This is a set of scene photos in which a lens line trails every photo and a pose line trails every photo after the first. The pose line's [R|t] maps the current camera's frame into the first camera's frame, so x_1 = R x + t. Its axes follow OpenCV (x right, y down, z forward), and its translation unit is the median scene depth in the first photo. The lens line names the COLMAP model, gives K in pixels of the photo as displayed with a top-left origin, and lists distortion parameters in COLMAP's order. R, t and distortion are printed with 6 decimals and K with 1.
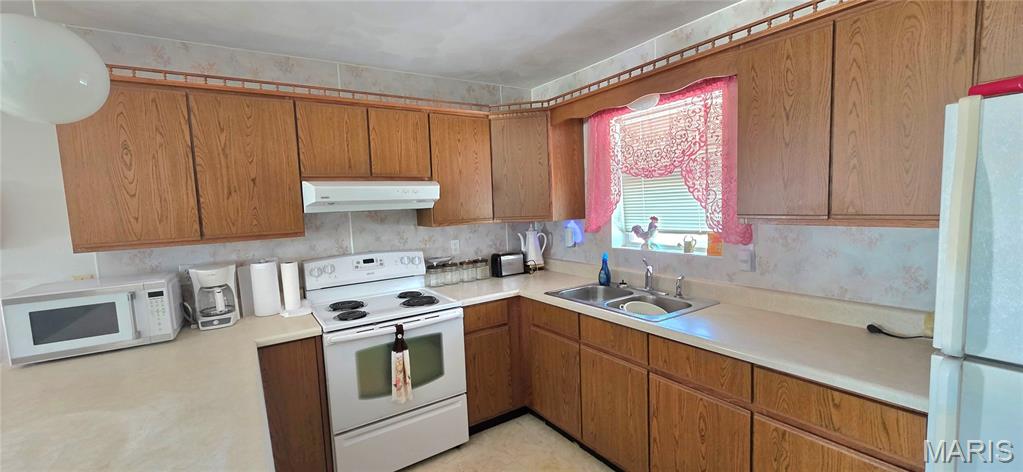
lens RADIAL K [[411.4, 0, 509.6], [0, 411.4, 238.3], [0, 0, 1]] dist [0.000430, 0.000479]
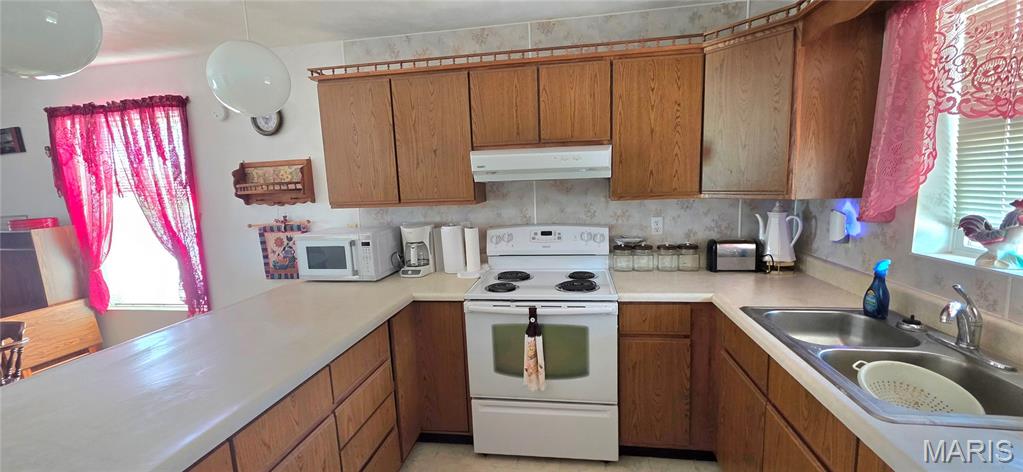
lens RADIAL K [[411.4, 0, 509.6], [0, 411.4, 238.3], [0, 0, 1]] dist [0.000430, 0.000479]
pose [[0.736734, 0.107784, -0.667537, 0.253070], [-0.052438, 0.993348, 0.102518, -0.028724], [0.674146, -0.040525, 0.737485, 0.267726]]
